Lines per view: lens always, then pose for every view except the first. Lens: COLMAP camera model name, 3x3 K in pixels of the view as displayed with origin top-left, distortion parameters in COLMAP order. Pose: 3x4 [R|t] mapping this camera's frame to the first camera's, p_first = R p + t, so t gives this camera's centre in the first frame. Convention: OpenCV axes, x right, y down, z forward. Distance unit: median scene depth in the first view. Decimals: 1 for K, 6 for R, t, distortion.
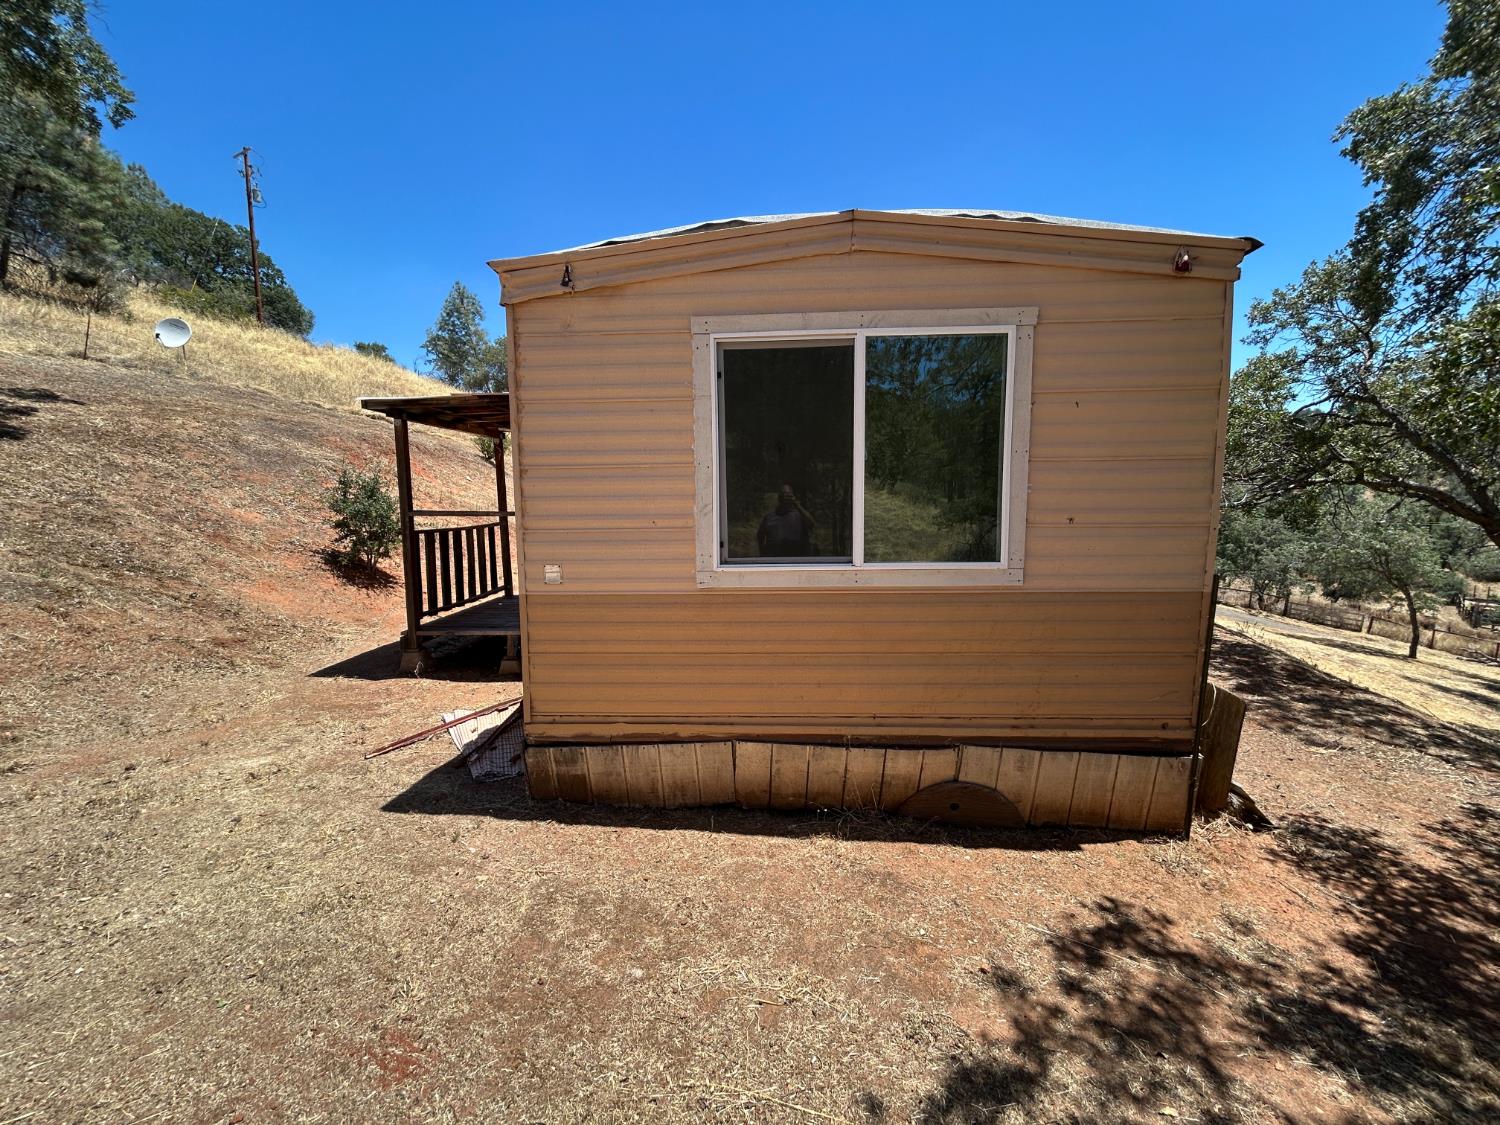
lens RADIAL K [[609.2, 0, 756.7], [0, 609.2, 563.1], [0, 0, 1]] dist [0.002216, 0.001847]
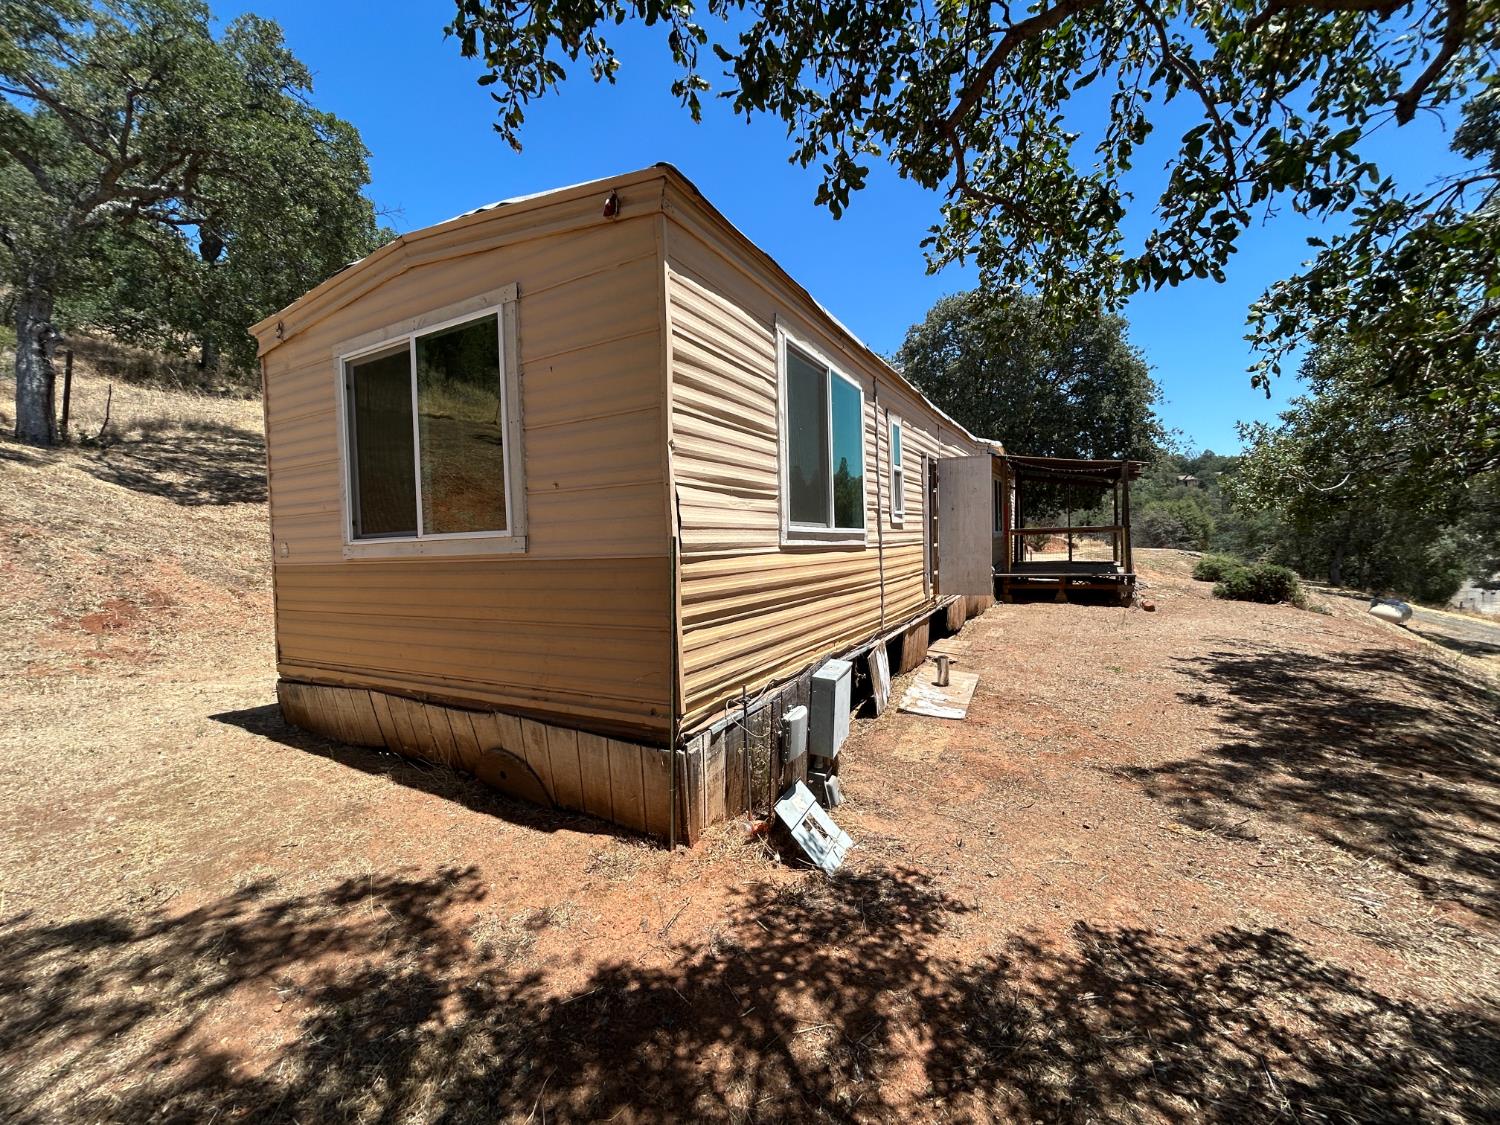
lens RADIAL K [[609.2, 0, 756.1], [0, 609.2, 564.1], [0, 0, 1]] dist [0.002216, 0.001847]
pose [[0.897264, -0.003015, -0.441485, 1.214747], [-0.027784, 0.997609, -0.063280, 0.107294], [0.440620, 0.069045, 0.895035, 0.266805]]
